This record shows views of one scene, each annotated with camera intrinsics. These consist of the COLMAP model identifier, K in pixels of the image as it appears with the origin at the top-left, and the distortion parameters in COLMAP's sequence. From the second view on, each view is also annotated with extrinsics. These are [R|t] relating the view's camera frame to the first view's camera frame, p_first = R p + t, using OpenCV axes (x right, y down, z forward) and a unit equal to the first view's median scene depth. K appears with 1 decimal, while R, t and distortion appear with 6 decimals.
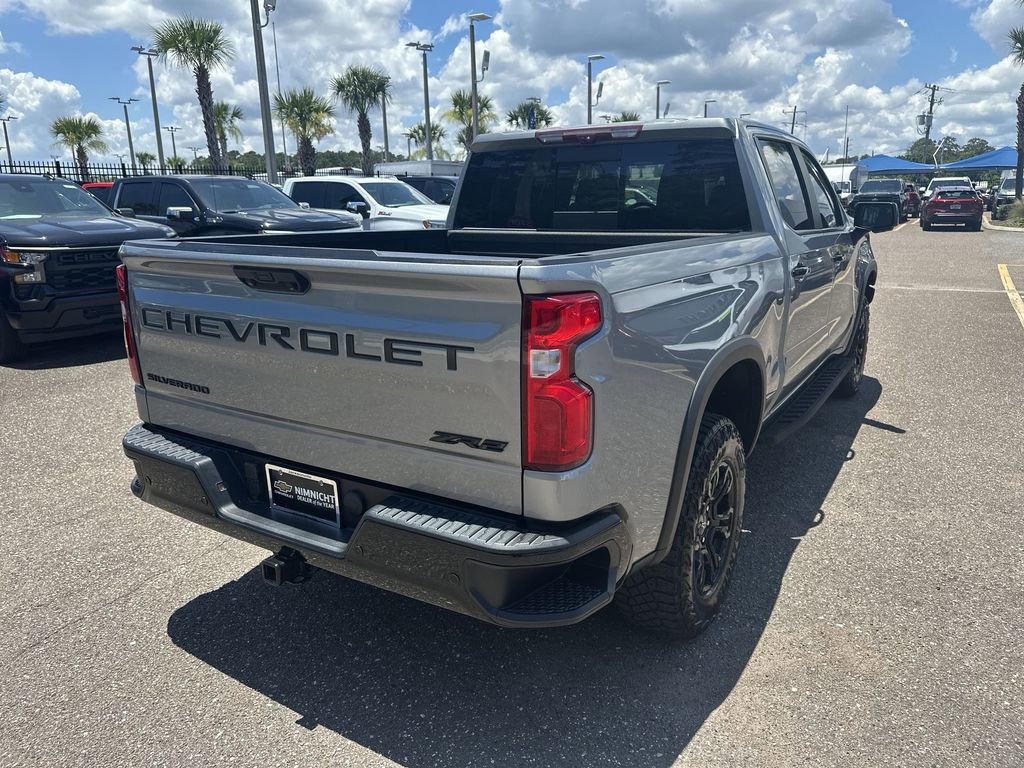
lens RADIAL K [[735.3, 0, 525.7], [0, 735.3, 361.1], [0, 0, 1]] dist [0.018175, -0.022489]
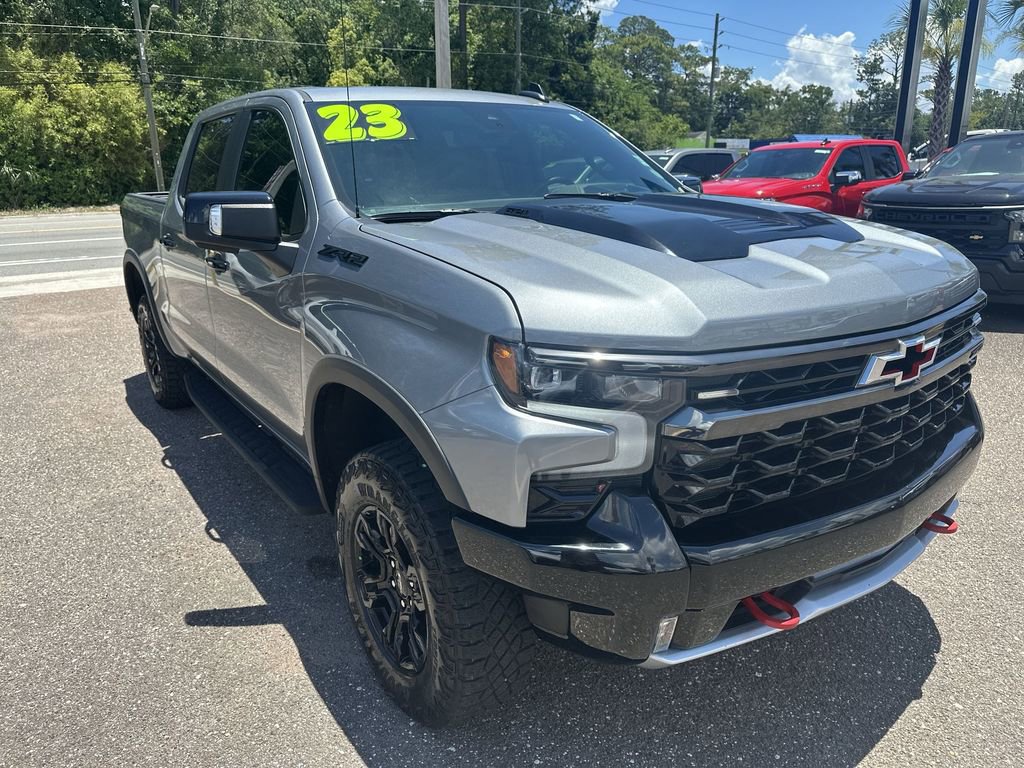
lens RADIAL K [[735.3, 0, 514.8], [0, 735.3, 379.0], [0, 0, 1]] dist [0.018175, -0.022489]
pose [[-0.406150, 0.268382, -0.873506, 0.180140], [-0.177751, 0.914437, 0.363606, -0.066148], [0.896352, 0.302945, -0.323693, 0.285946]]
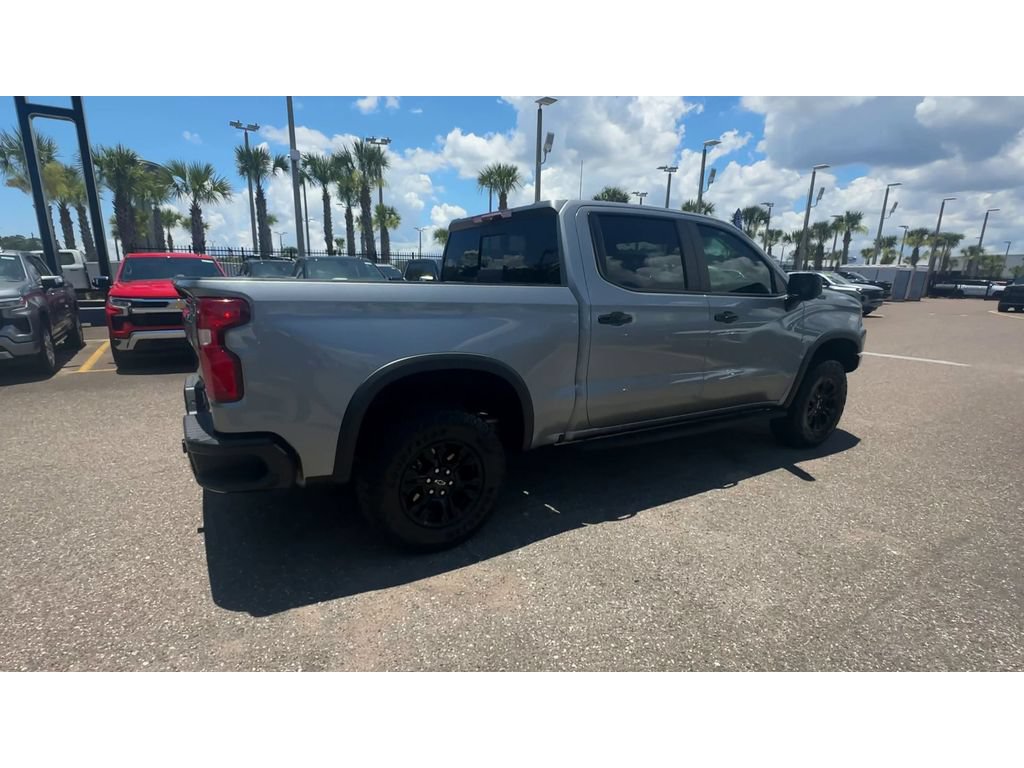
lens RADIAL K [[504.7, 0, 480.8], [0, 504.7, 407.5], [0, 0, 1]] dist [-0.002658, -0.000664]
pose [[0.874839, 0.138896, -0.464074, 0.087754], [-0.125219, 0.990293, 0.060339, 0.000532], [0.467950, 0.005324, 0.883739, 0.017570]]
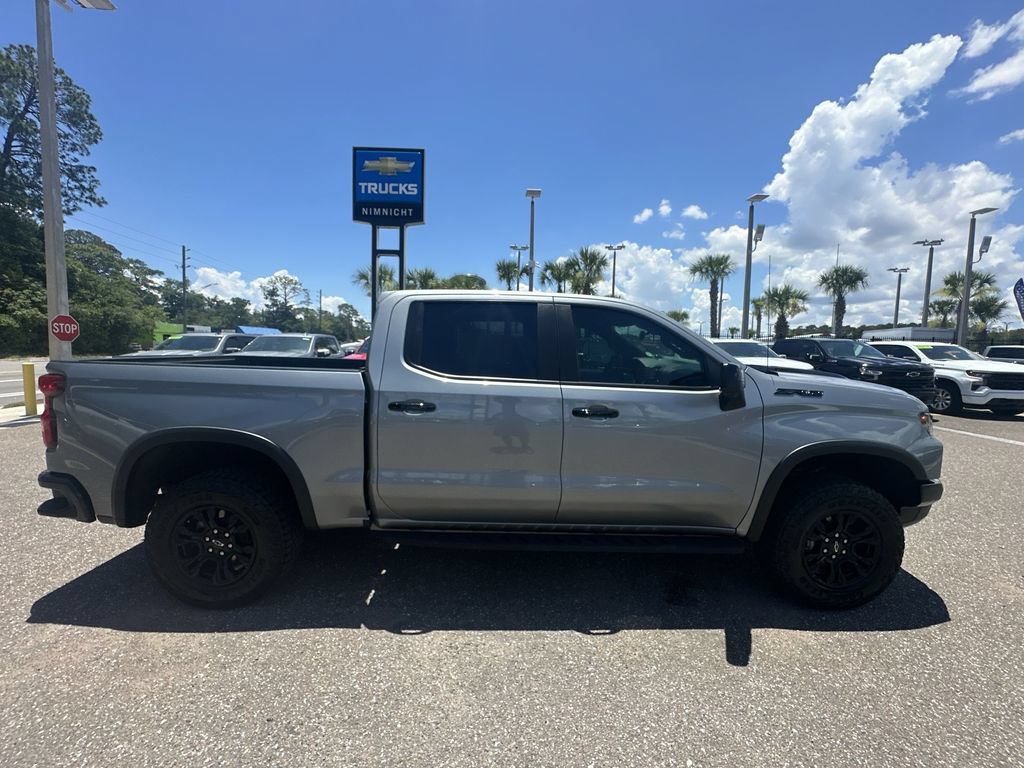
lens RADIAL K [[415.4, 0, 515.5], [0, 415.4, 377.0], [0, 0, 1]] dist [-0.003435, 0.000184]
pose [[0.542063, 0.079695, -0.836550, 0.153154], [-0.209619, 0.976848, -0.042766, -0.026482], [0.813774, 0.198539, 0.546219, 0.112115]]
